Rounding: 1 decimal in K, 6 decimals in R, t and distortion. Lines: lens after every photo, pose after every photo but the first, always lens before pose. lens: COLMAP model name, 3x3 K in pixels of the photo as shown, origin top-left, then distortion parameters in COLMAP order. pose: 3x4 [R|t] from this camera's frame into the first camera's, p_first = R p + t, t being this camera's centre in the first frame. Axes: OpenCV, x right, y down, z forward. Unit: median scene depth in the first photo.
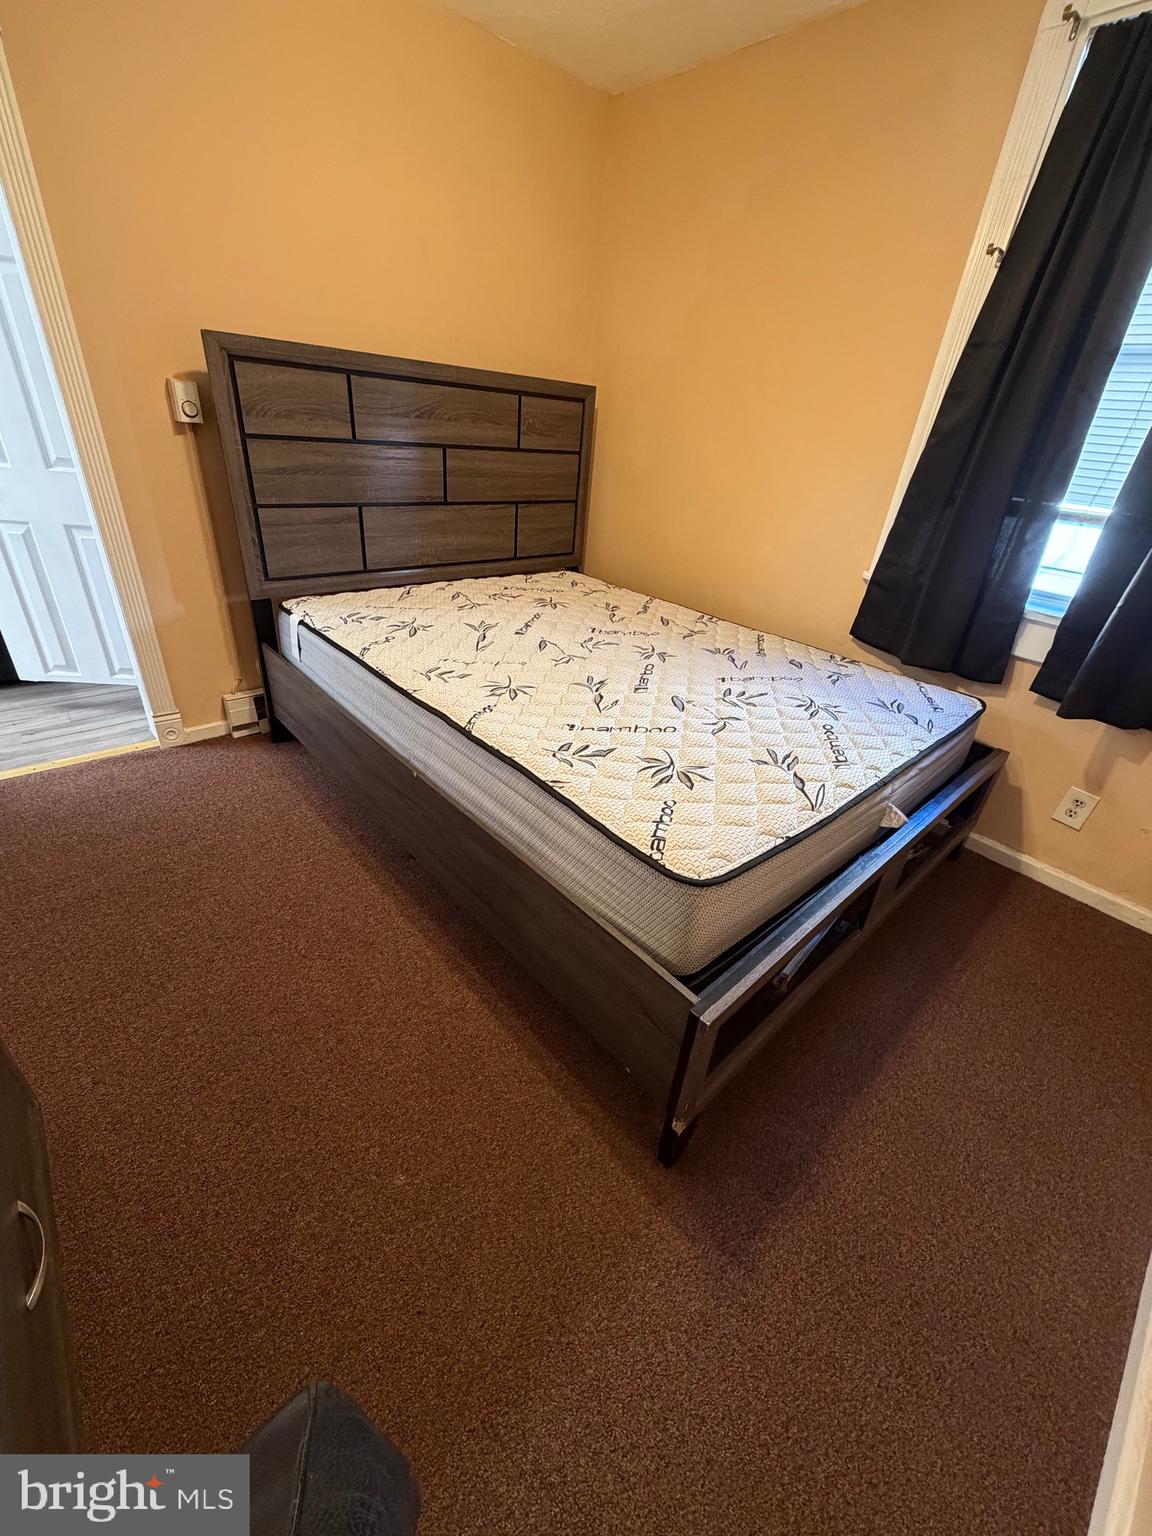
lens RADIAL K [[613.5, 0, 581.5], [0, 613.5, 761.3], [0, 0, 1]] dist [-0.000892, -0.000038]
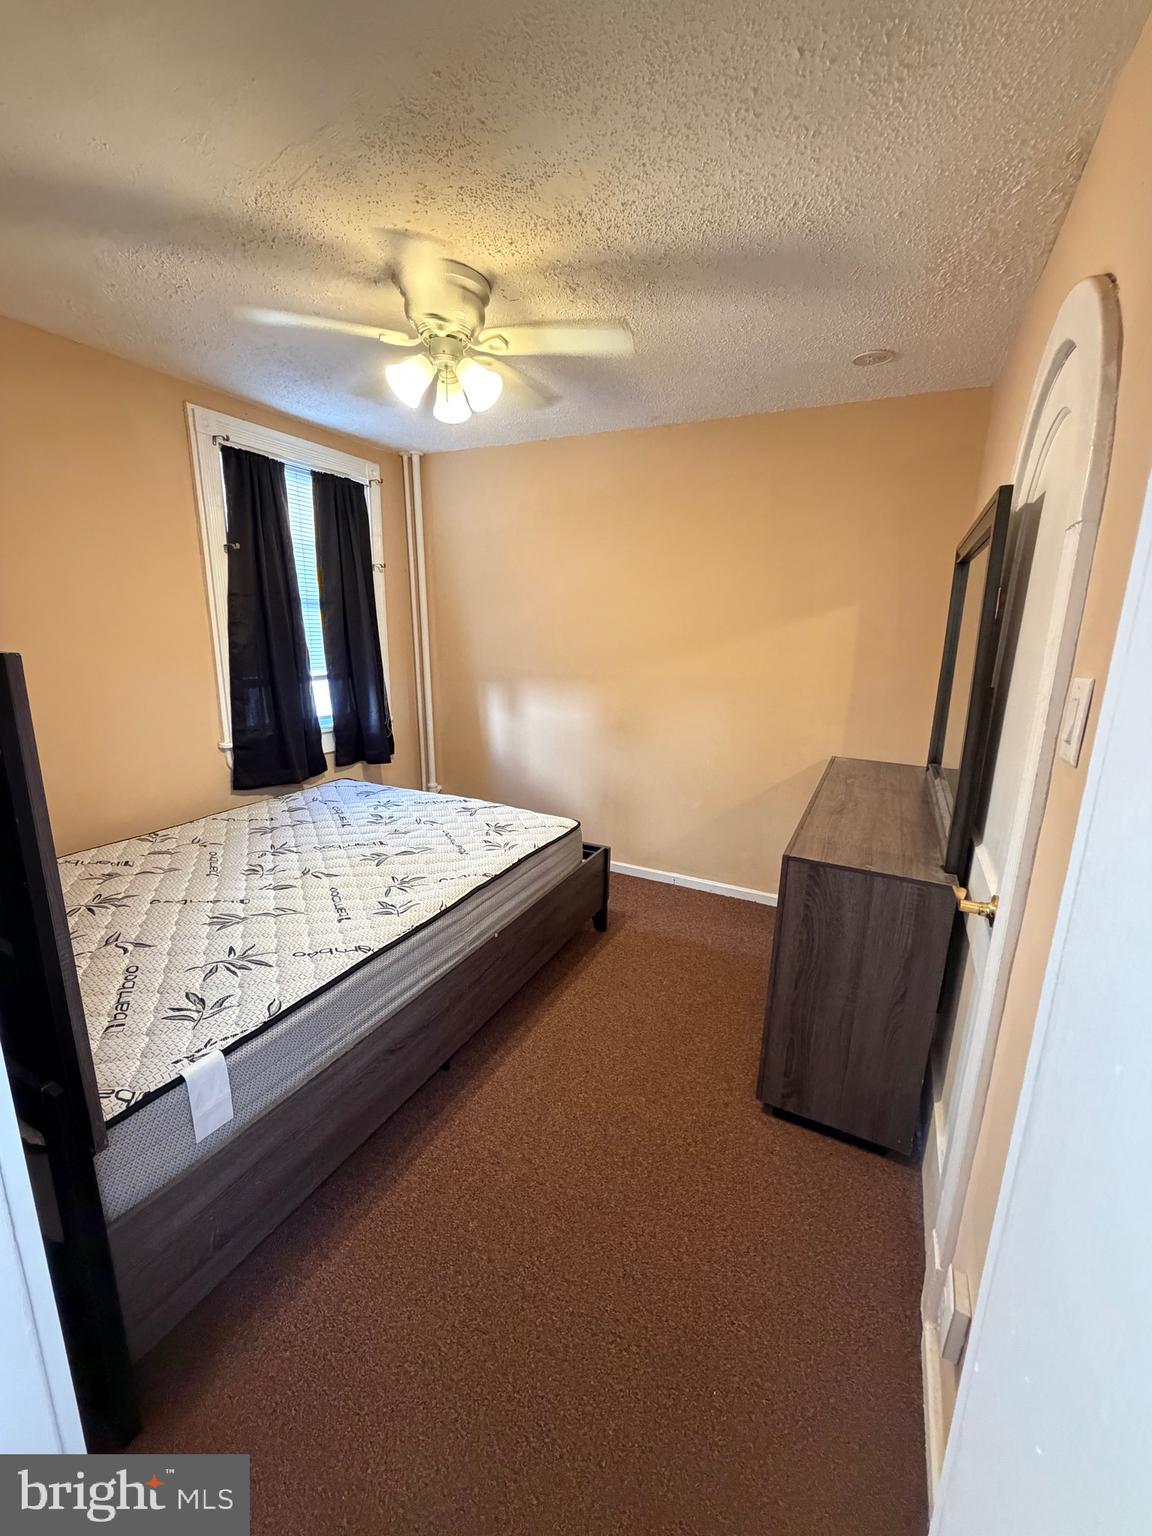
lens RADIAL K [[613.5, 0, 576.1], [0, 613.5, 767.3], [0, 0, 1]] dist [-0.000892, -0.000038]
pose [[-0.360121, -0.300192, 0.883288, -1.003383], [0.405179, 0.802522, 0.437937, -0.559605], [-0.840323, 0.515600, -0.167373, 0.652050]]
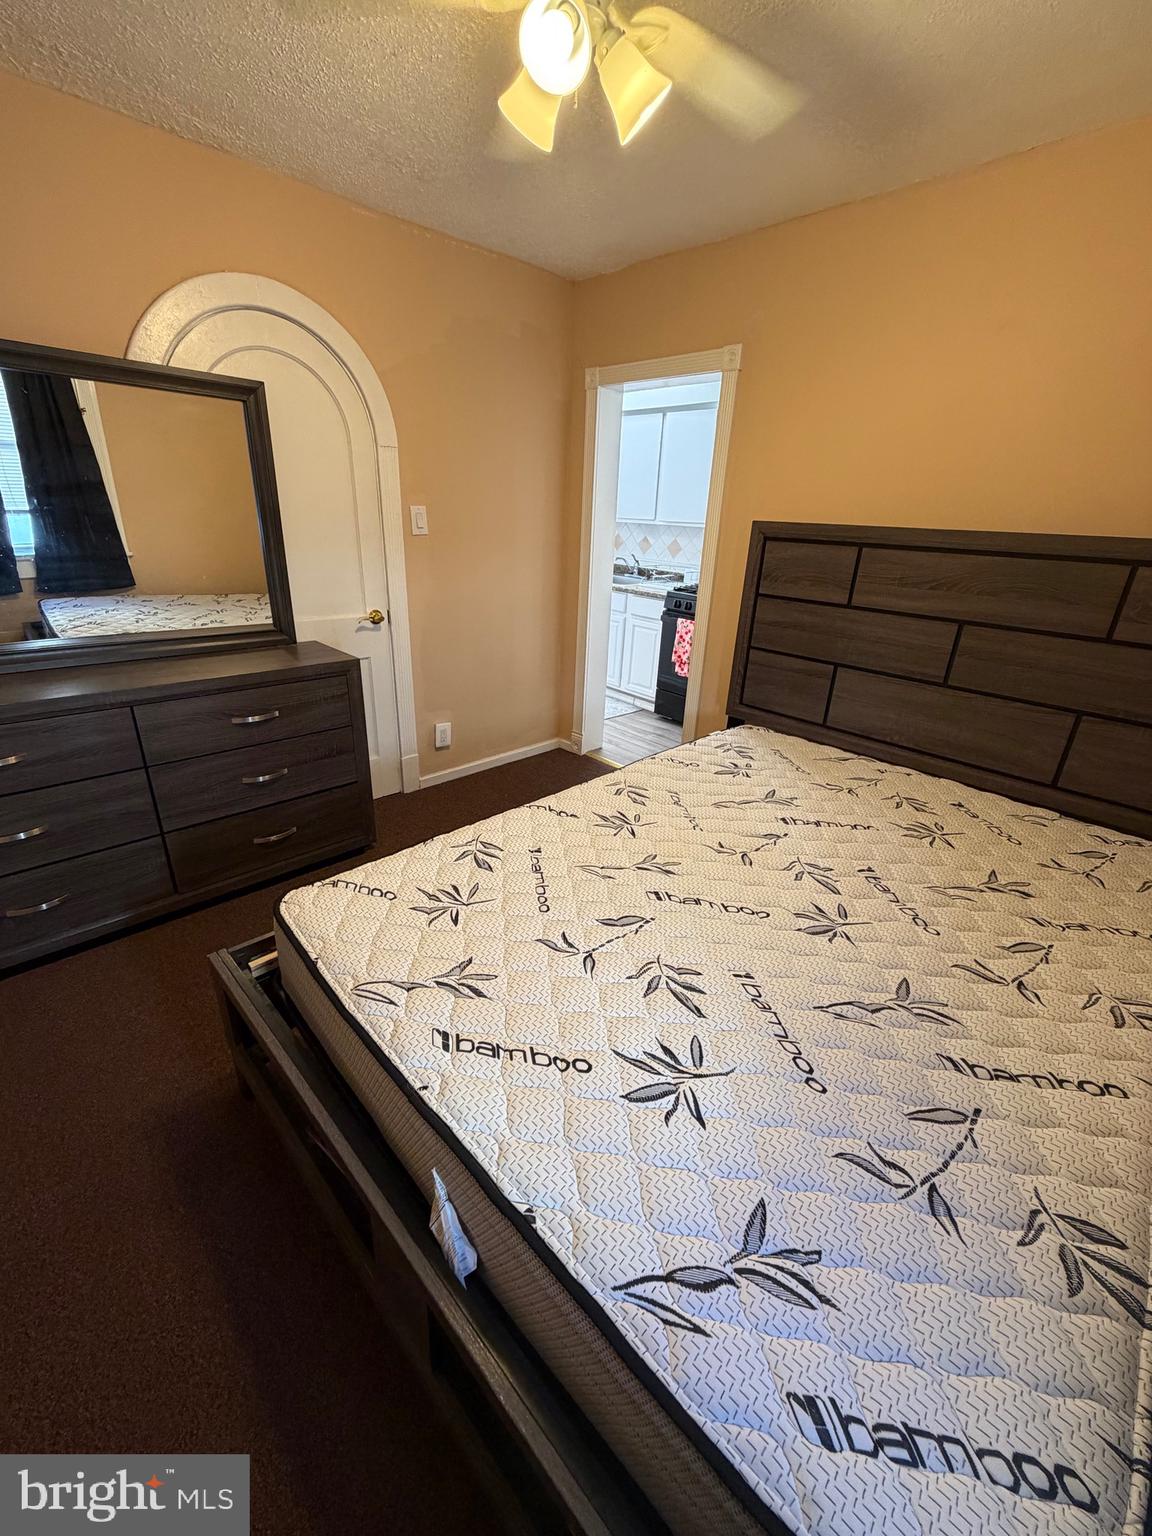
lens RADIAL K [[613.5, 0, 576.1], [0, 613.5, 759.9], [0, 0, 1]] dist [-0.000892, -0.000038]
pose [[0.044167, 0.300345, -0.952808, 0.668432], [-0.514702, 0.824259, 0.235965, -0.332023], [0.856231, 0.479990, 0.190993, 0.562380]]
